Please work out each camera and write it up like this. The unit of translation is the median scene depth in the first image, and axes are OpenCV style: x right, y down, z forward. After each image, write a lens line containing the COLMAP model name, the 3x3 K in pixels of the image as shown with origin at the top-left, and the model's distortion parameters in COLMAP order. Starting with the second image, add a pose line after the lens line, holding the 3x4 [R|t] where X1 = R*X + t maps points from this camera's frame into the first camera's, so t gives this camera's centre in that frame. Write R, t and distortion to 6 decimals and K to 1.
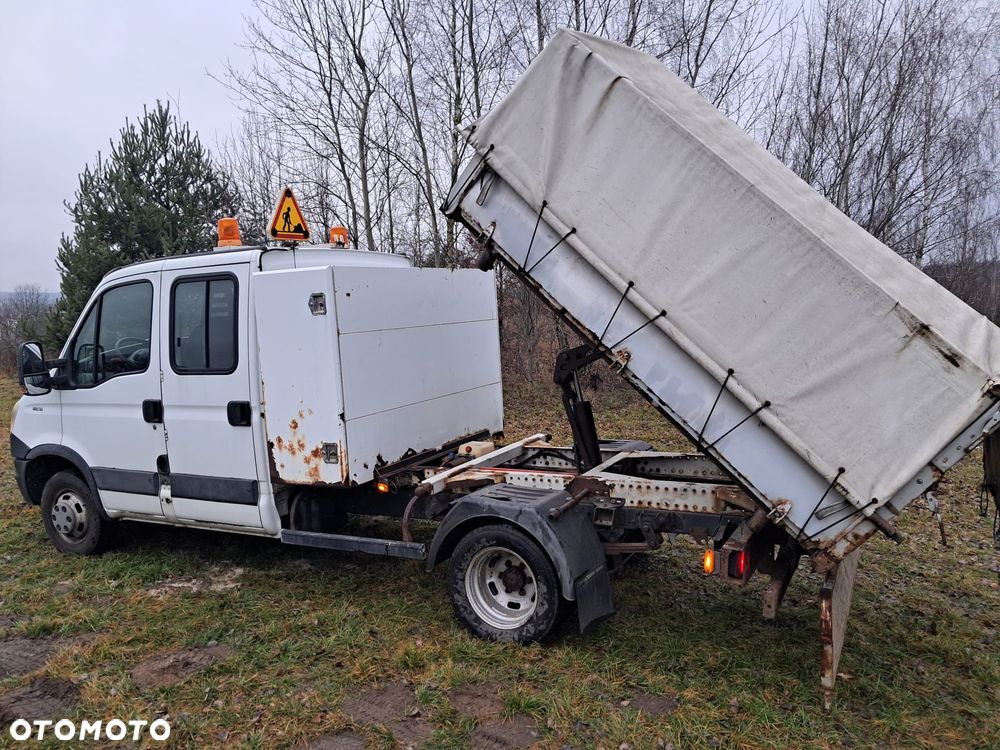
lens RADIAL K [[780.8, 0, 500.0], [0, 780.8, 375.0], [0, 0, 1]] dist [0.054471, -0.054631]
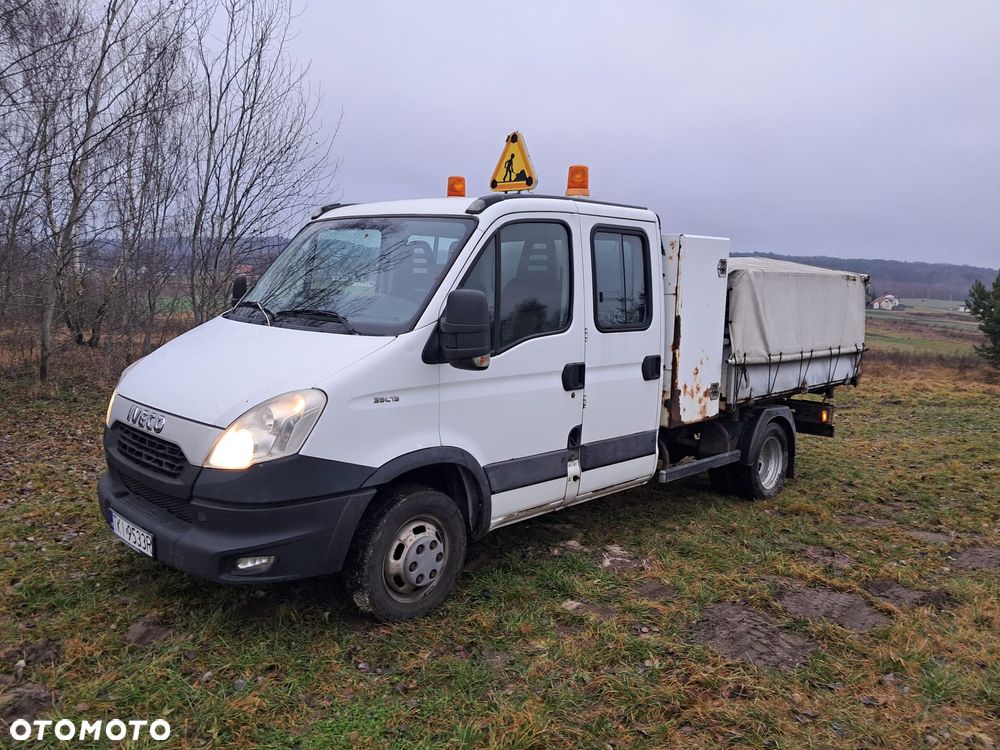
lens RADIAL K [[775.7, 0, 505.1], [0, 775.7, 381.9], [0, 0, 1]] dist [0.201438, -0.458776]
pose [[0.272061, -0.063714, 0.960168, -1.310438], [0.051242, 0.997349, 0.051662, 0.004078], [-0.960915, 0.035146, 0.274604, 0.859769]]
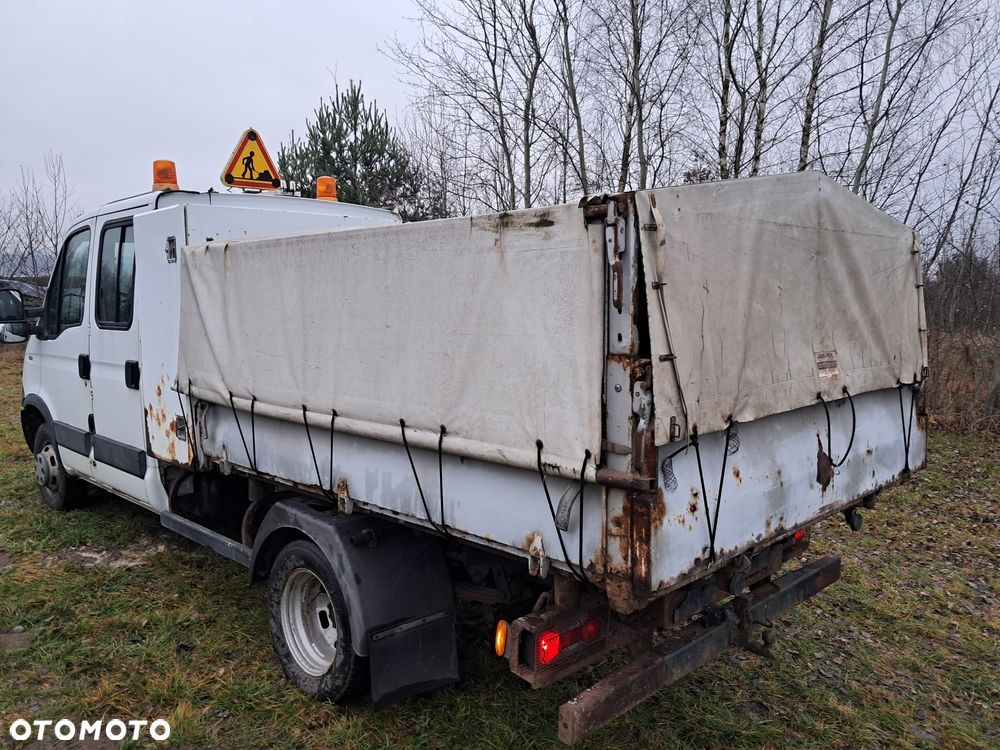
lens RADIAL K [[789.4, 0, 495.7], [0, 789.4, 377.2], [0, 0, 1]] dist [0.007852, 0.001314]
pose [[0.953342, 0.076582, -0.292017, 0.309826], [-0.072261, 0.997058, 0.025571, -0.001050], [0.293116, -0.003276, 0.956071, 0.249258]]
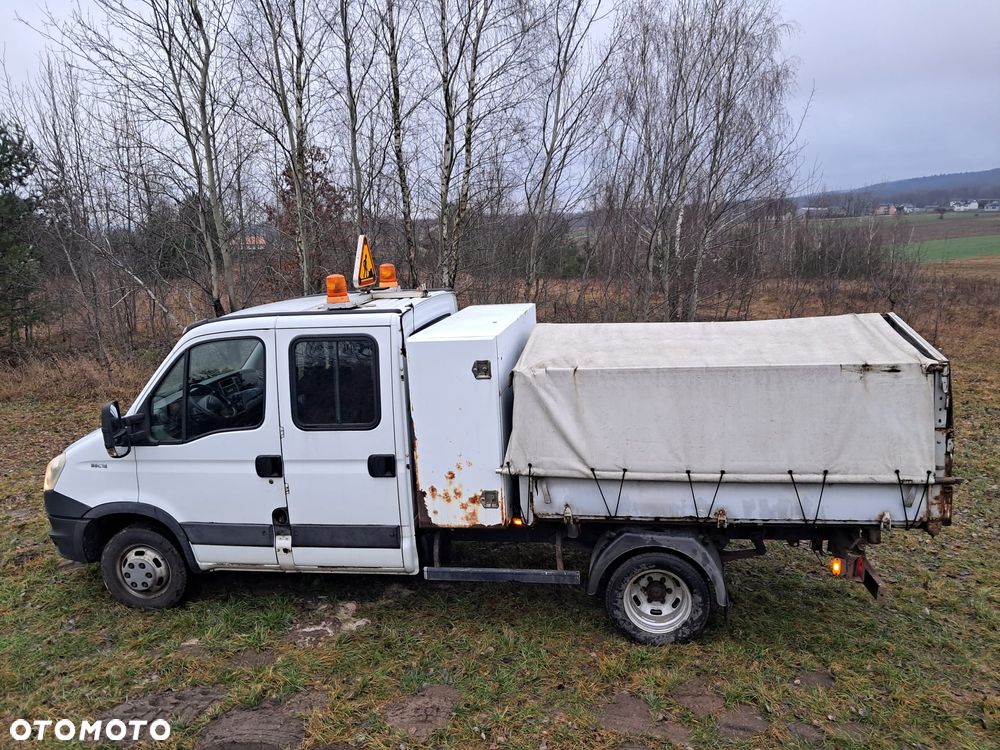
lens RADIAL K [[775.7, 0, 505.1], [0, 775.7, 381.9], [0, 0, 1]] dist [0.201438, -0.458776]
pose [[0.951212, -0.052235, 0.304085, -0.466502], [0.026814, 0.995831, 0.087183, -0.146751], [-0.307372, -0.074775, 0.948647, -0.053830]]
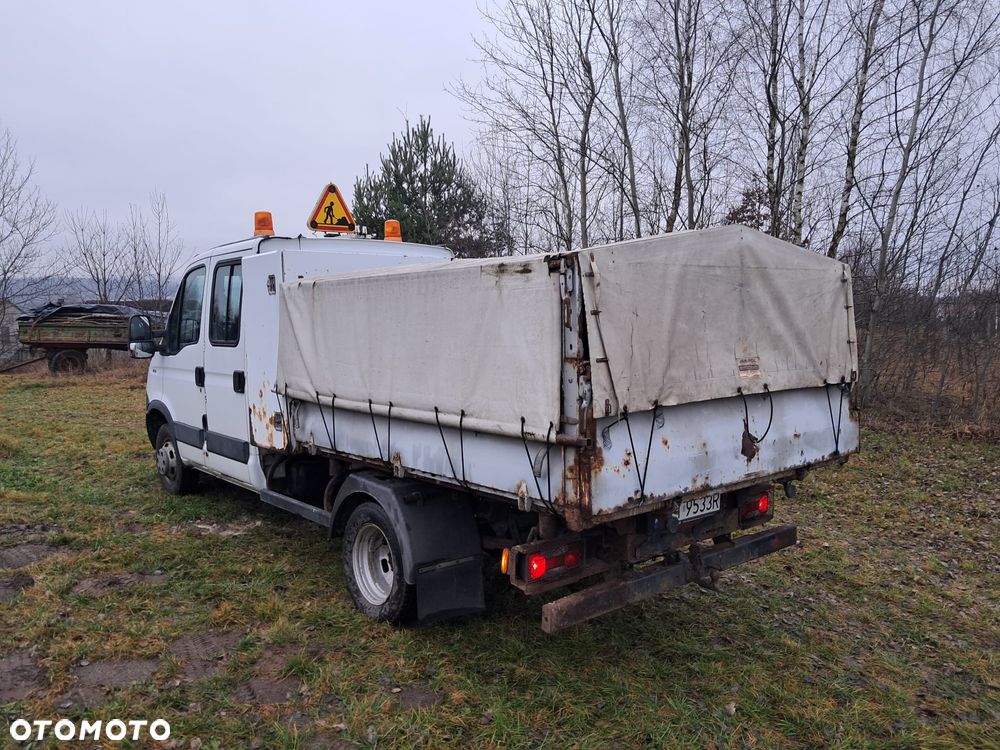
lens RADIAL K [[780.8, 0, 500.0], [0, 780.8, 375.0], [0, 0, 1]] dist [0.054471, -0.054631]
pose [[0.925158, 0.066021, -0.373797, 0.419937], [-0.068561, 0.997626, 0.006514, 0.005470], [0.373339, 0.019601, 0.927488, 0.083674]]
